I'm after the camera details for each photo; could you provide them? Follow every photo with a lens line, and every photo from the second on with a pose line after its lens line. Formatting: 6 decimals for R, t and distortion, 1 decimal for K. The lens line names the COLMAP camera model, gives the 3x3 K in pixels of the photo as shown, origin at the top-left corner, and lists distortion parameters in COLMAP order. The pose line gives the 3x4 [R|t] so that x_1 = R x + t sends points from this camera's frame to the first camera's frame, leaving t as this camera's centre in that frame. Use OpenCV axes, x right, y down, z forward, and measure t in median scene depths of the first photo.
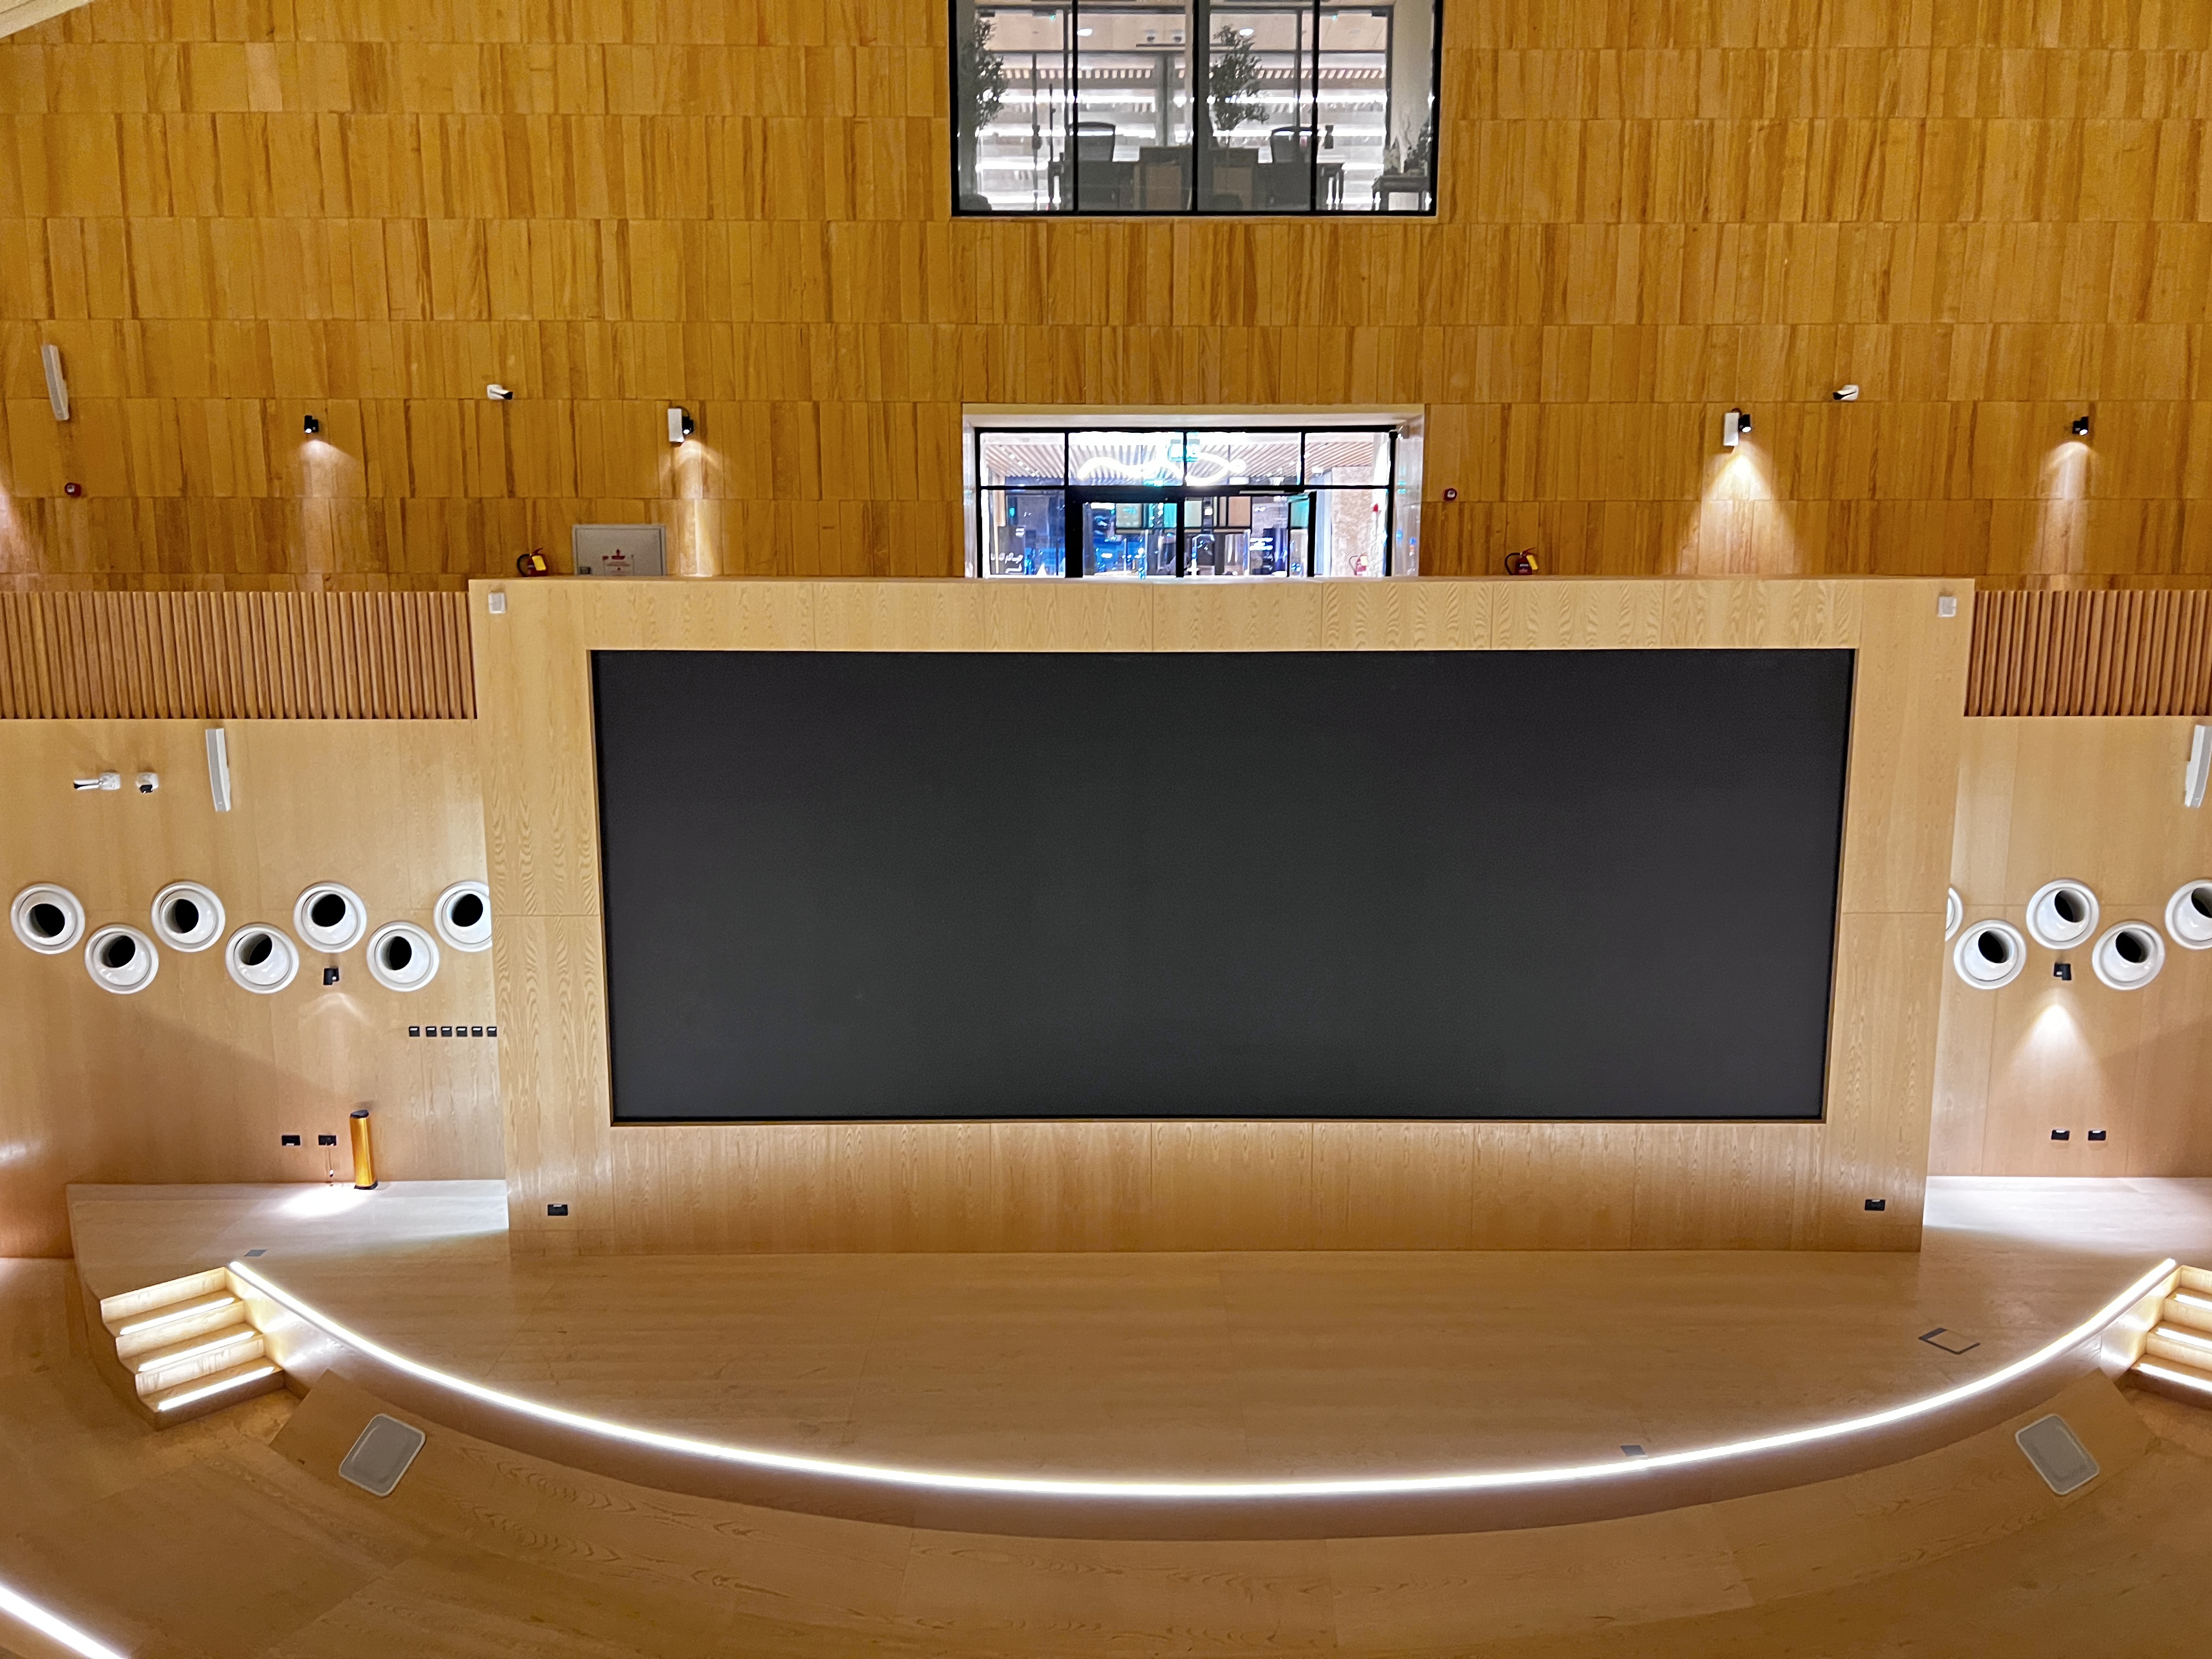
lens RADIAL K [[1667.0, 0, 1099.3], [0, 1667.0, 821.7], [0, 0, 1]] dist [0.047557, -0.050470]
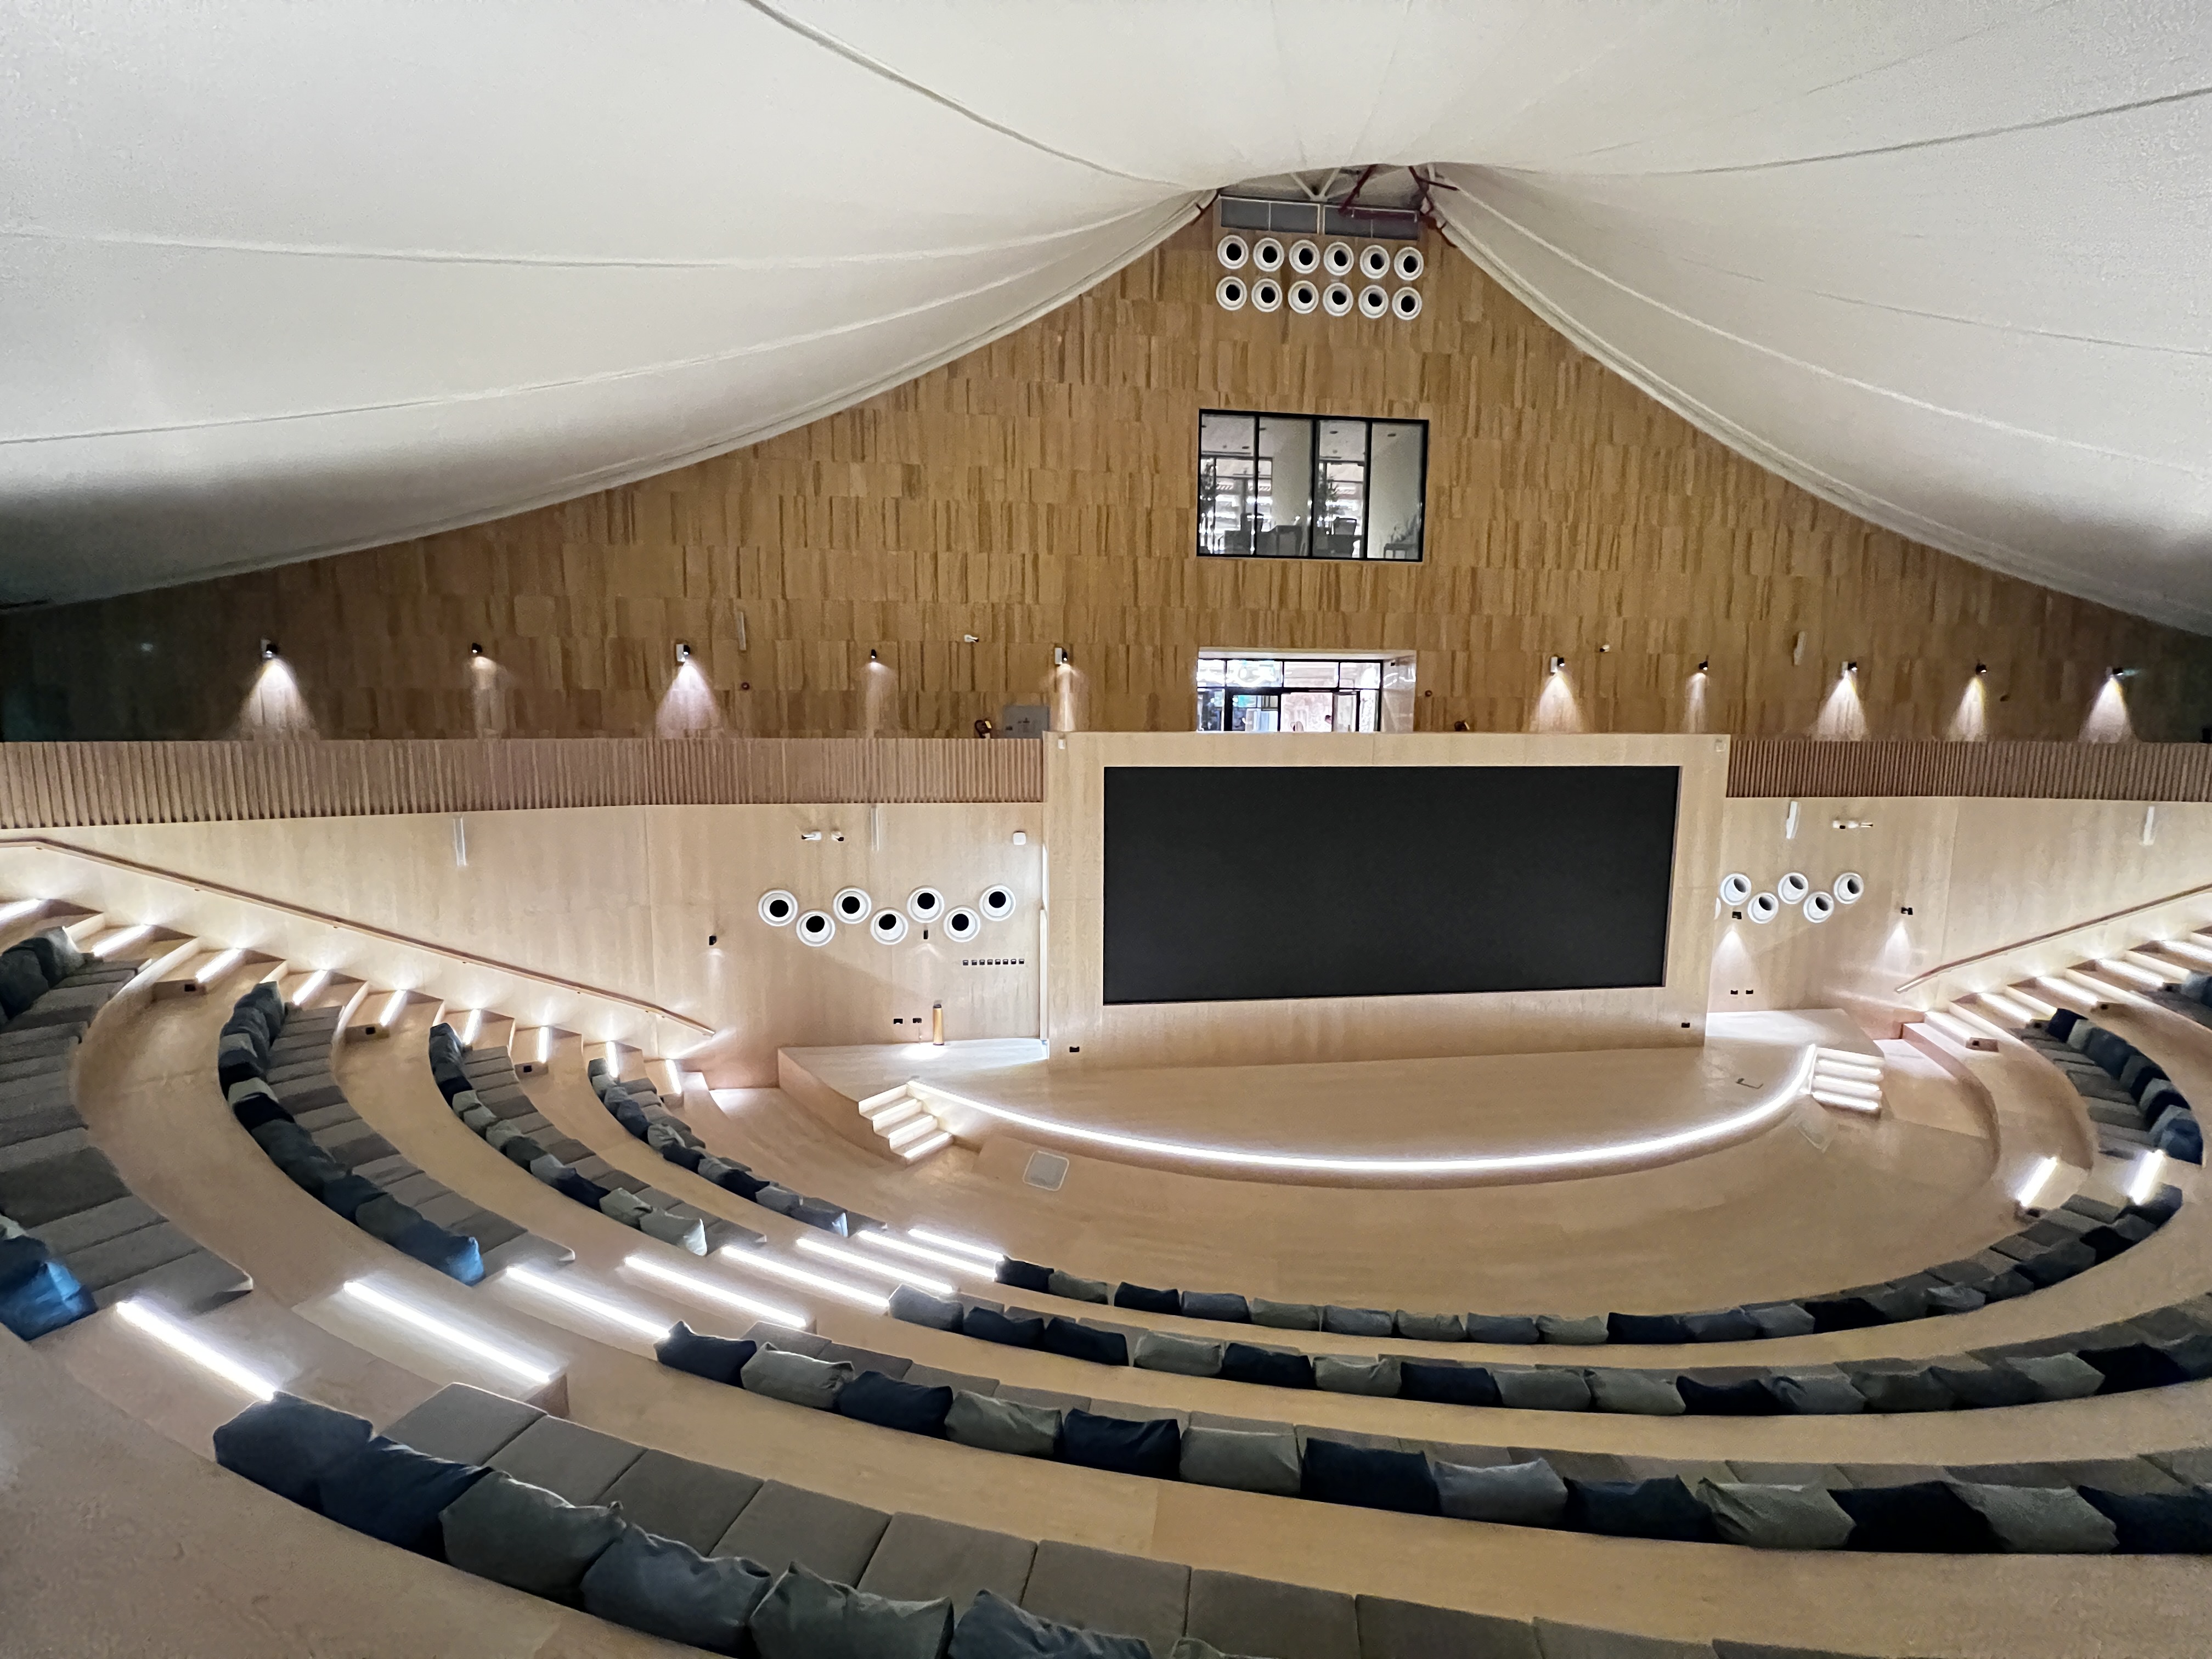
lens RADIAL K [[894.3, 0, 1084.7], [0, 894.3, 820.8], [0, 0, 1]] dist [-0.003501, 0.001779]
pose [[0.993962, -0.007173, 0.109493, -0.346470], [0.012269, 0.998869, -0.045940, 0.008723], [-0.109039, 0.047006, 0.992925, -0.049482]]
